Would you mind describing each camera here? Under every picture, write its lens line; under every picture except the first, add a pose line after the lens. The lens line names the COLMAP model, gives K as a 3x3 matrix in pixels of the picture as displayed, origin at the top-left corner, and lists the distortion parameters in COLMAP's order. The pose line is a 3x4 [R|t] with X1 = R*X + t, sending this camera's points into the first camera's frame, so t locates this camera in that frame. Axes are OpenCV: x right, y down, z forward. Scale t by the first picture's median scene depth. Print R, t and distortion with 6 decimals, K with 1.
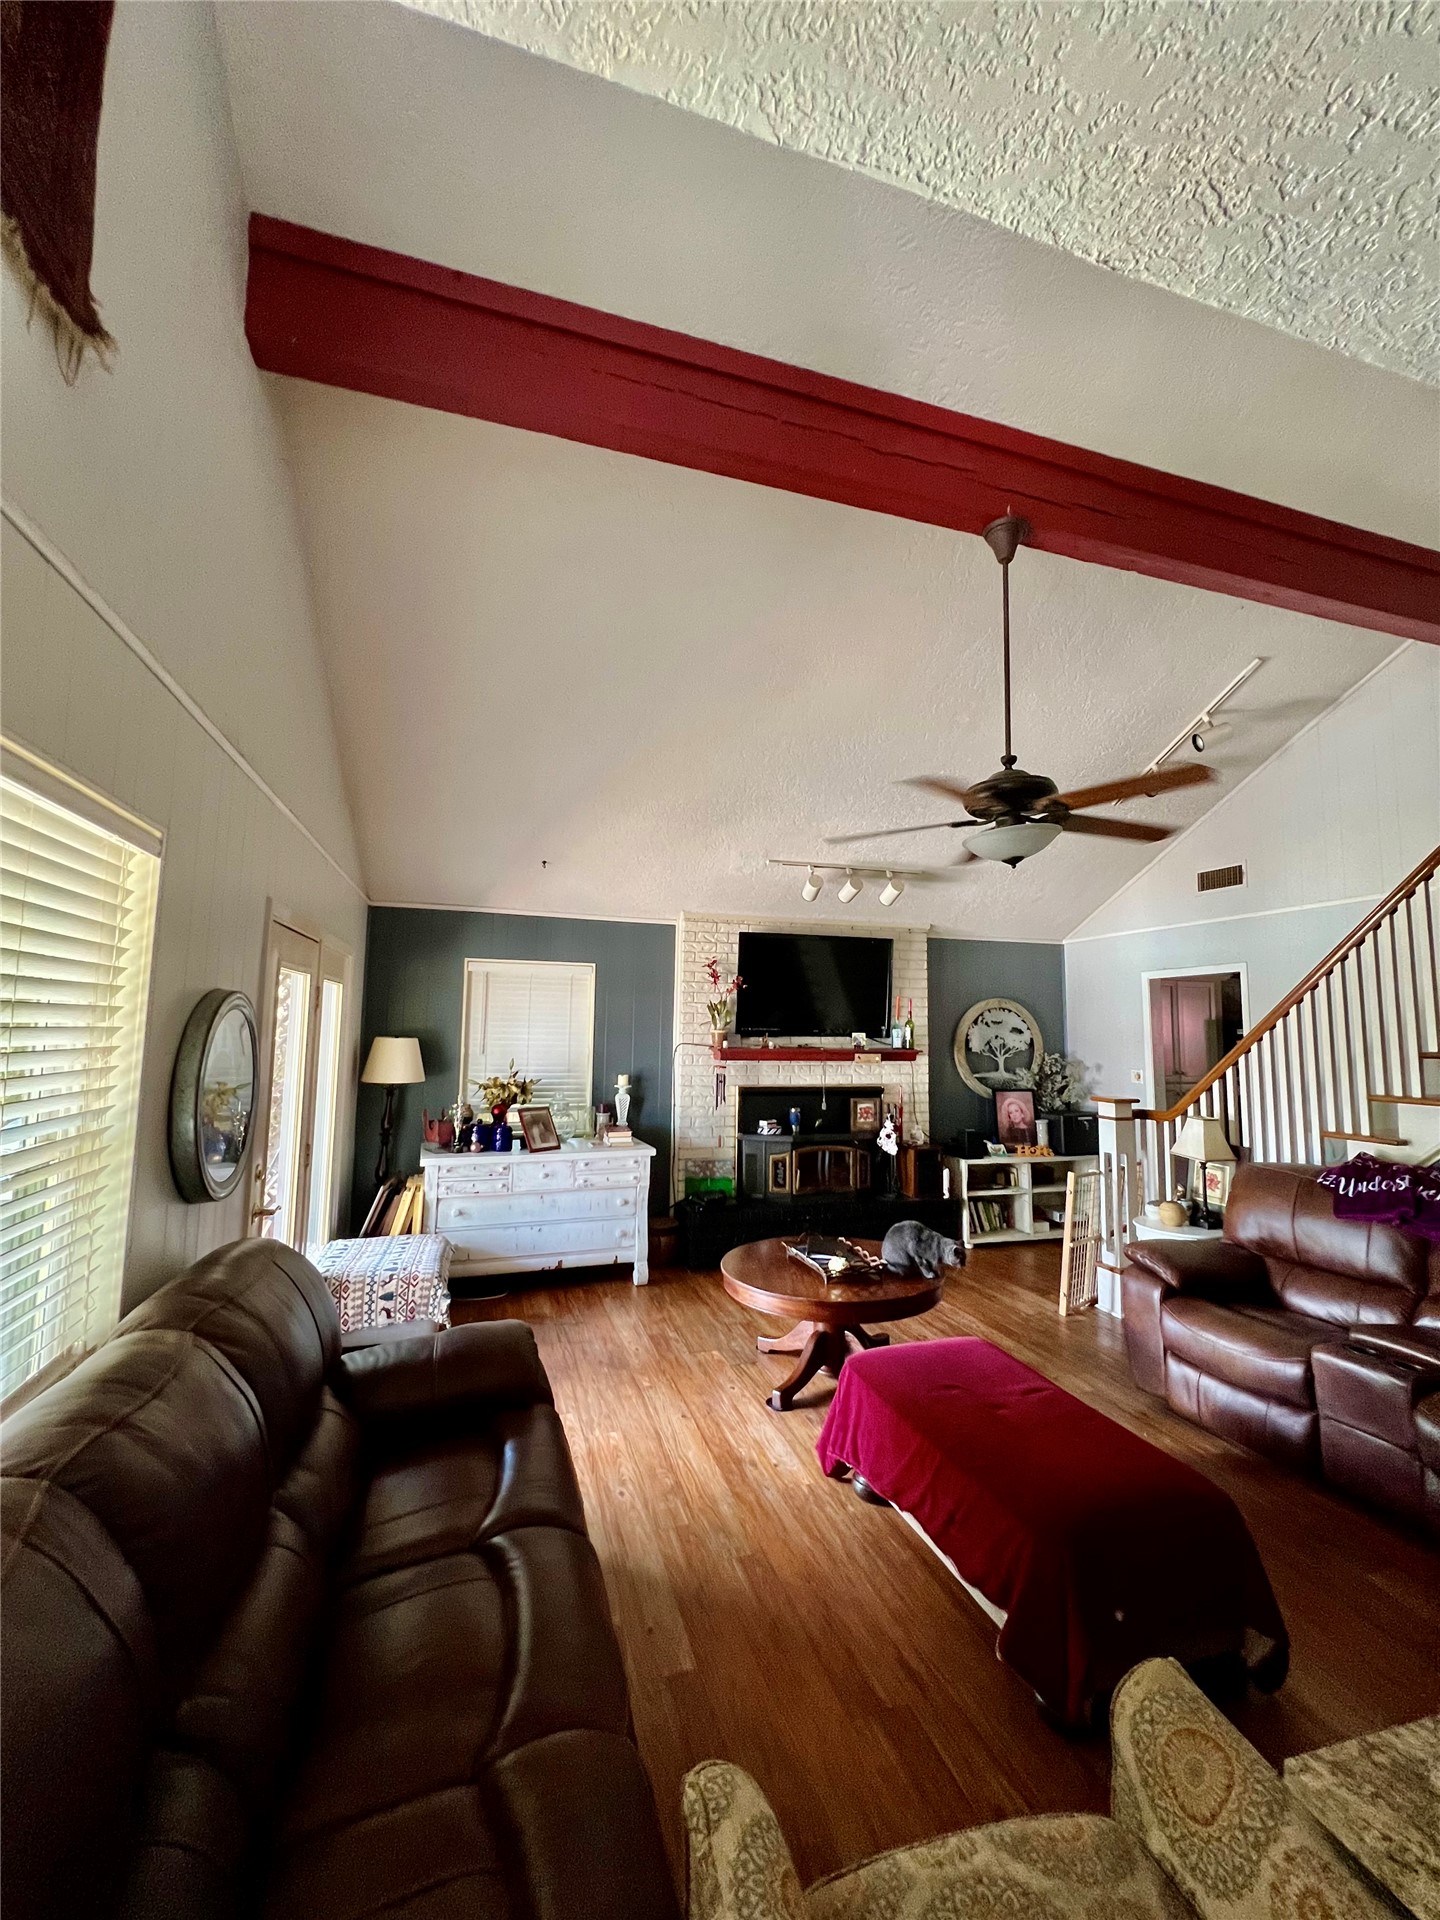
lens RADIAL K [[772.1, 0, 722.8], [0, 772.1, 953.0], [0, 0, 1]] dist [-0.002561, 0.000857]
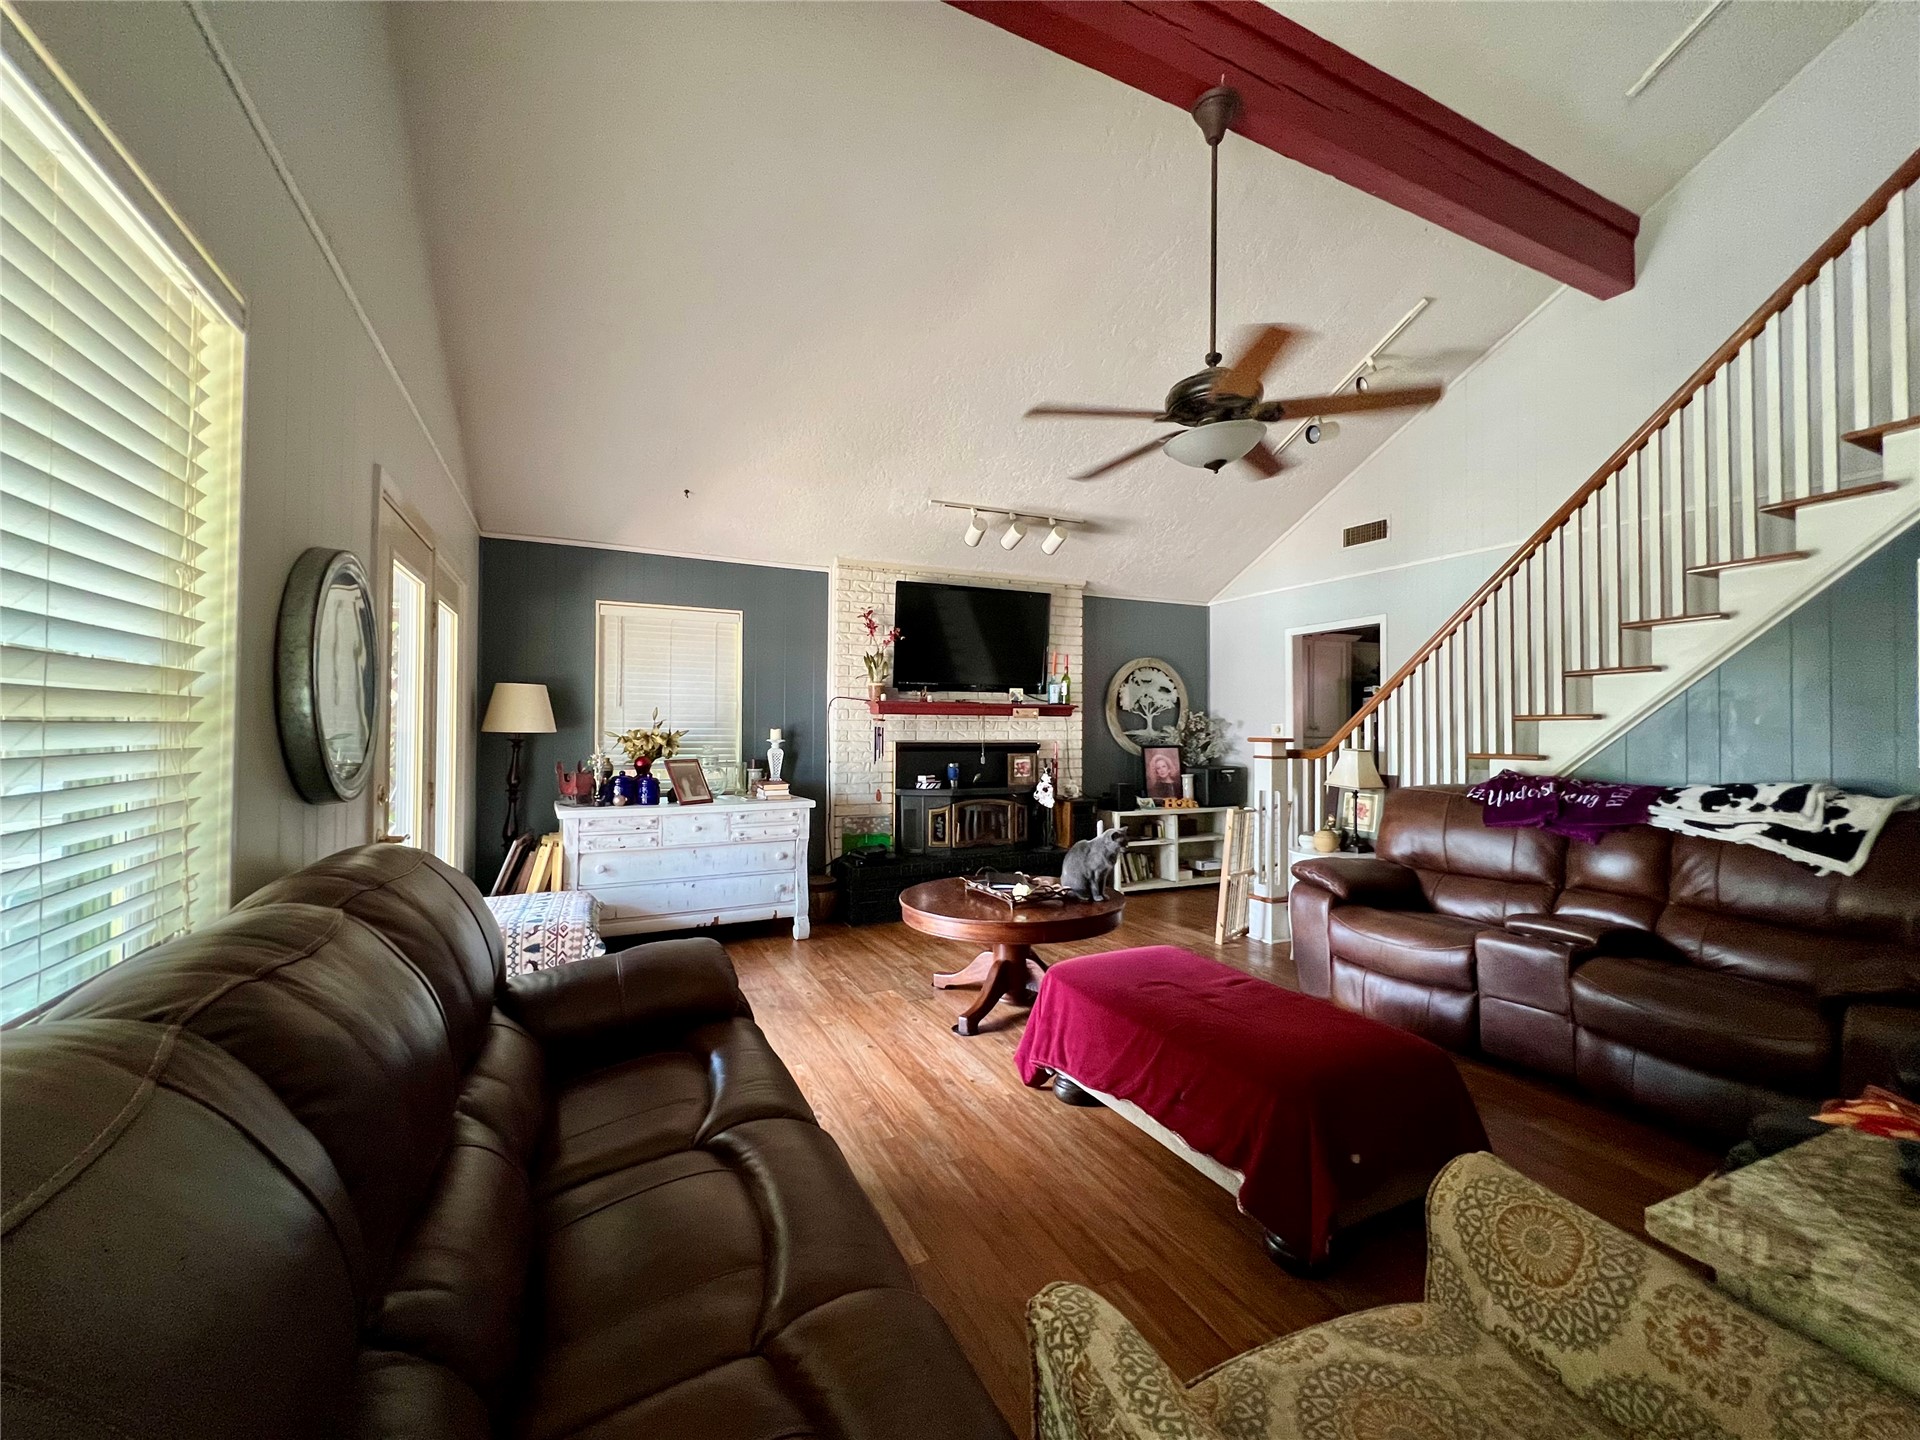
lens RADIAL K [[772.1, 0, 951.2], [0, 772.1, 714.5], [0, 0, 1]] dist [-0.002561, 0.000857]
pose [[0.990259, -0.006287, 0.139095, -0.053878], [-0.004995, 0.996733, 0.080610, 0.071457], [-0.139147, -0.080520, 0.986993, 0.043397]]
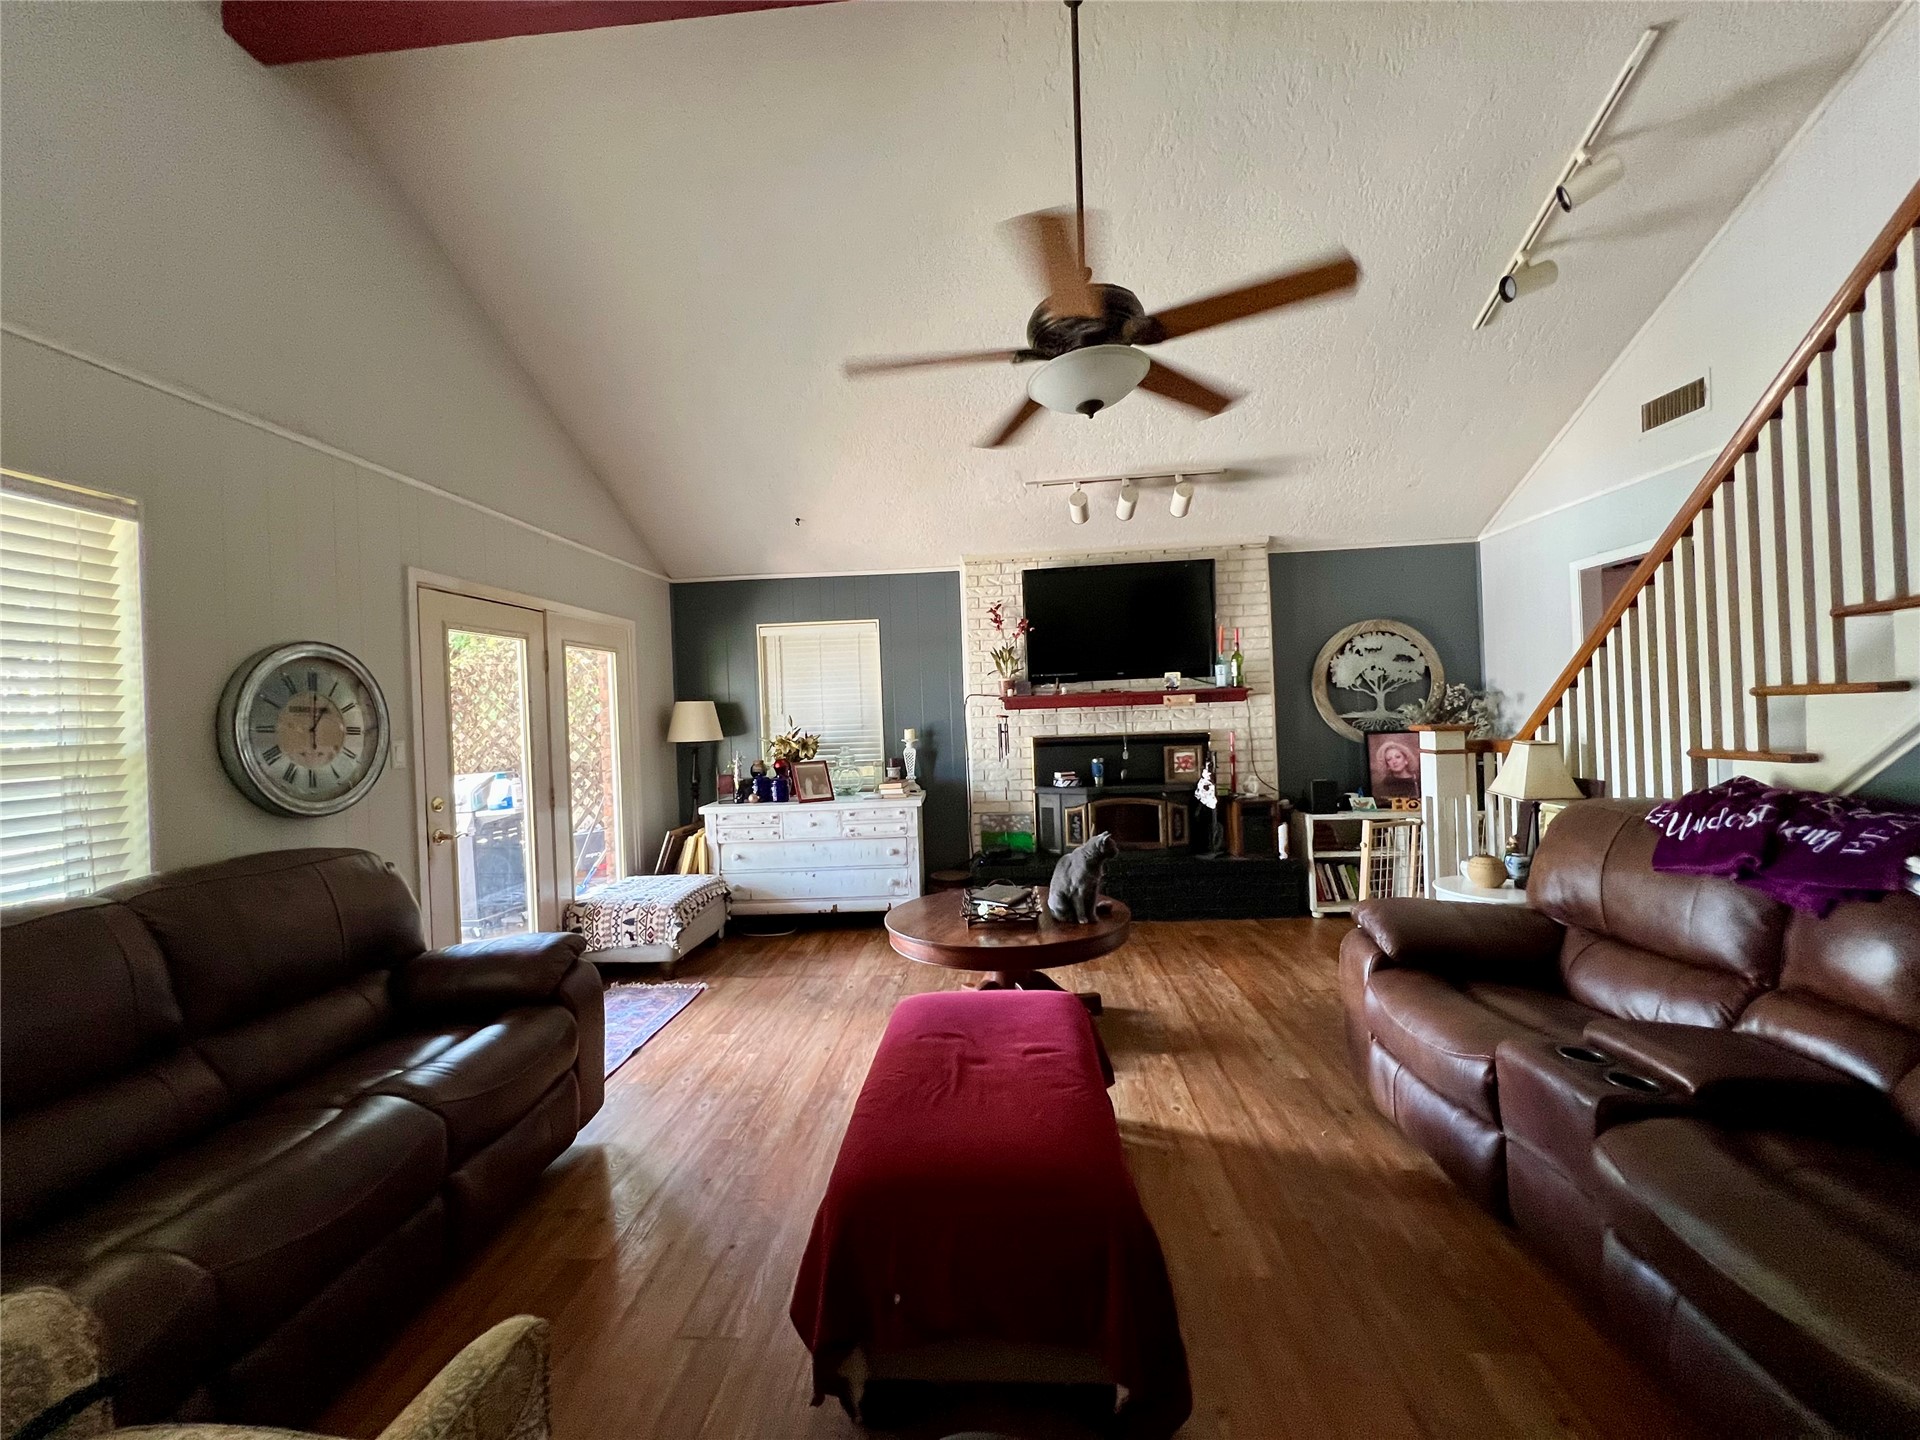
lens RADIAL K [[772.1, 0, 953.4], [0, 772.1, 716.9], [0, 0, 1]] dist [-0.002561, 0.000857]
pose [[0.928921, -0.047991, -0.367154, 0.322799], [0.086758, 0.992173, 0.089815, 0.066471], [0.359970, -0.115284, 0.925814, 0.121855]]
